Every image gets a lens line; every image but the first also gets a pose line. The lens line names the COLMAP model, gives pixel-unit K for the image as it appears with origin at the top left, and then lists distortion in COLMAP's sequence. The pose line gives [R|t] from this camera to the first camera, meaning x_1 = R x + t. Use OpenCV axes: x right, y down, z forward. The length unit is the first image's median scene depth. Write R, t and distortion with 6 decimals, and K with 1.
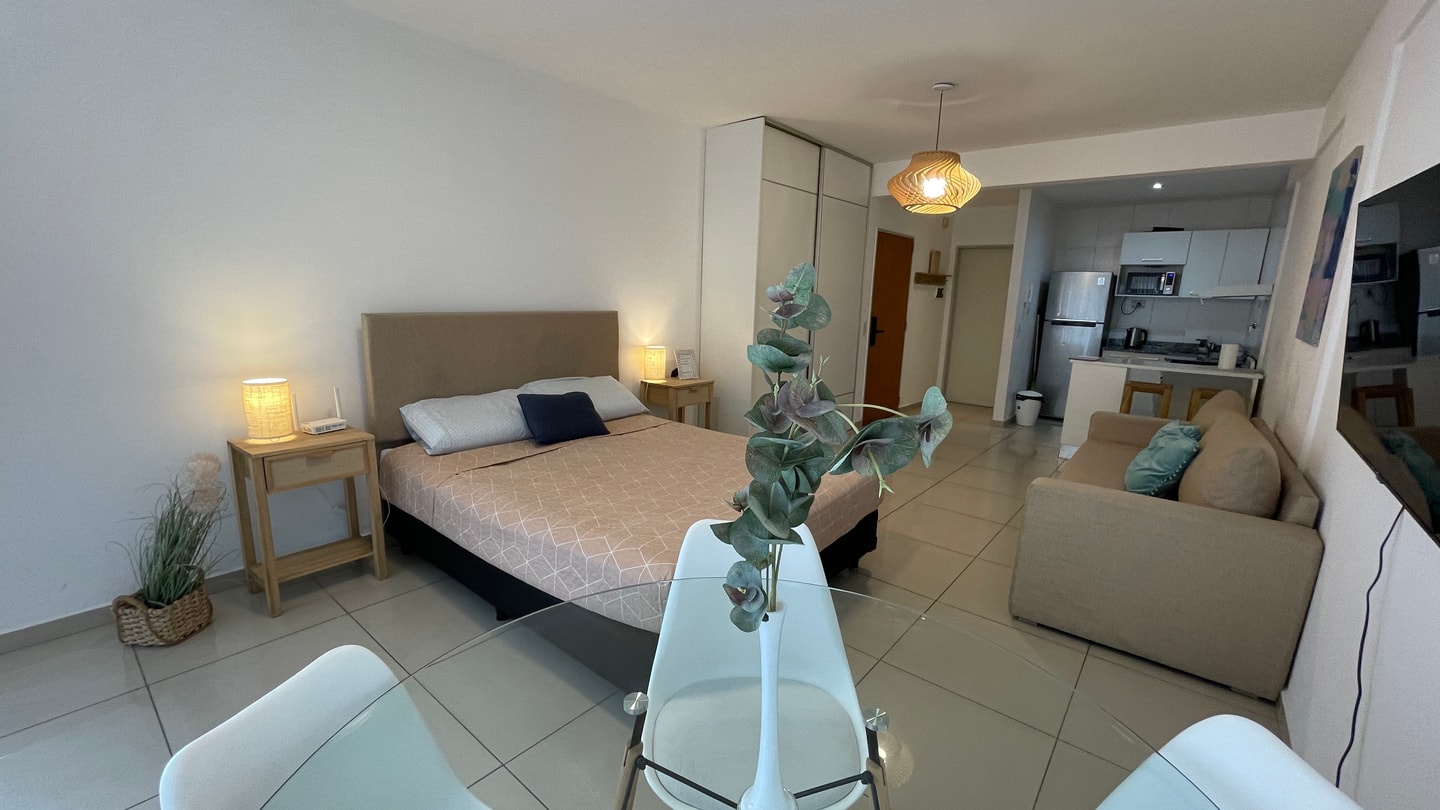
lens RADIAL K [[582.3, 0, 727.5], [0, 582.3, 407.7], [0, 0, 1]] dist [-0.004085, 0.000348]
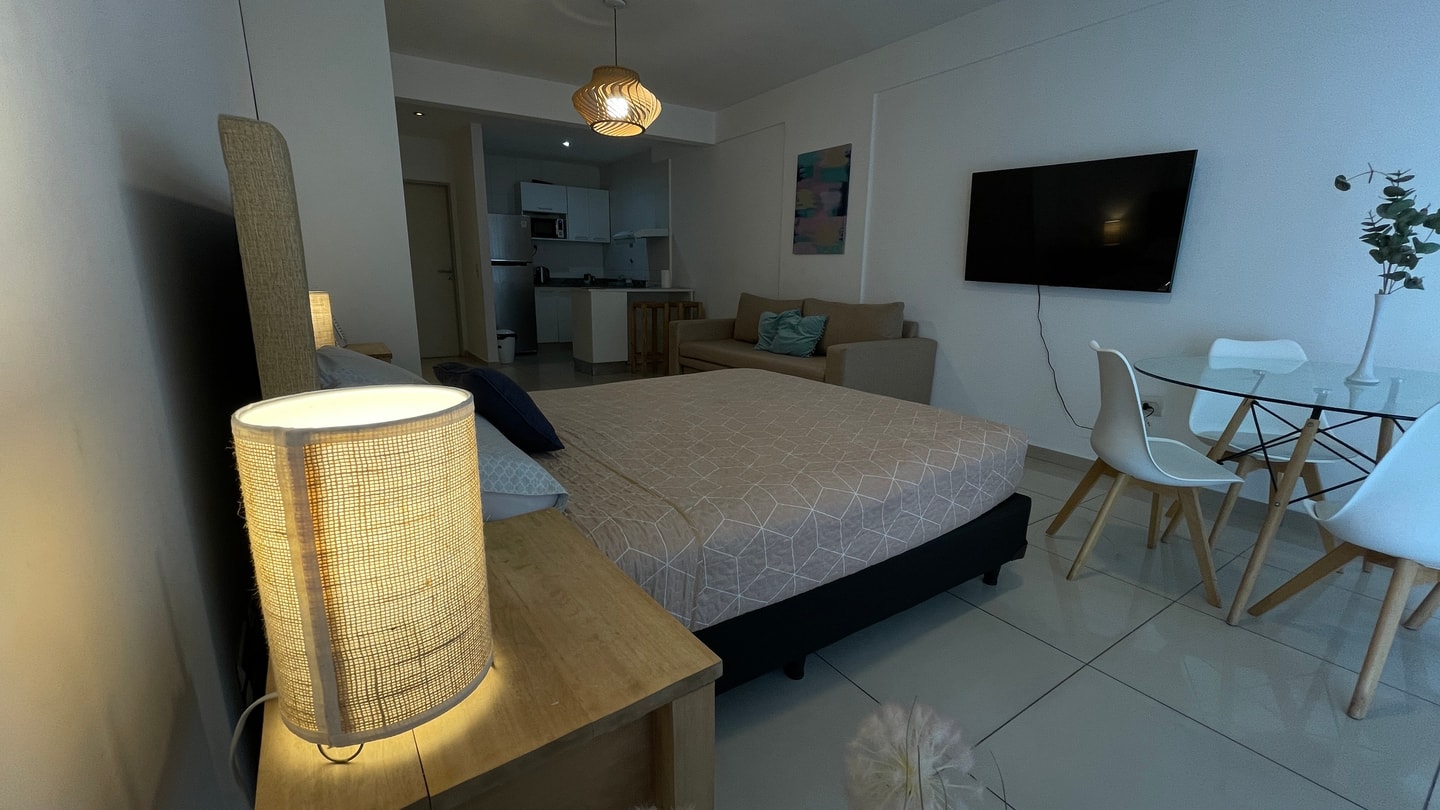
lens RADIAL K [[582.3, 0, 717.7], [0, 582.3, 412.1], [0, 0, 1]] dist [-0.004085, 0.000348]
pose [[0.293141, -0.242869, 0.924707, -0.371244], [0.180566, 0.963854, 0.195909, -0.022457], [-0.938863, 0.109542, 0.326399, 0.334268]]
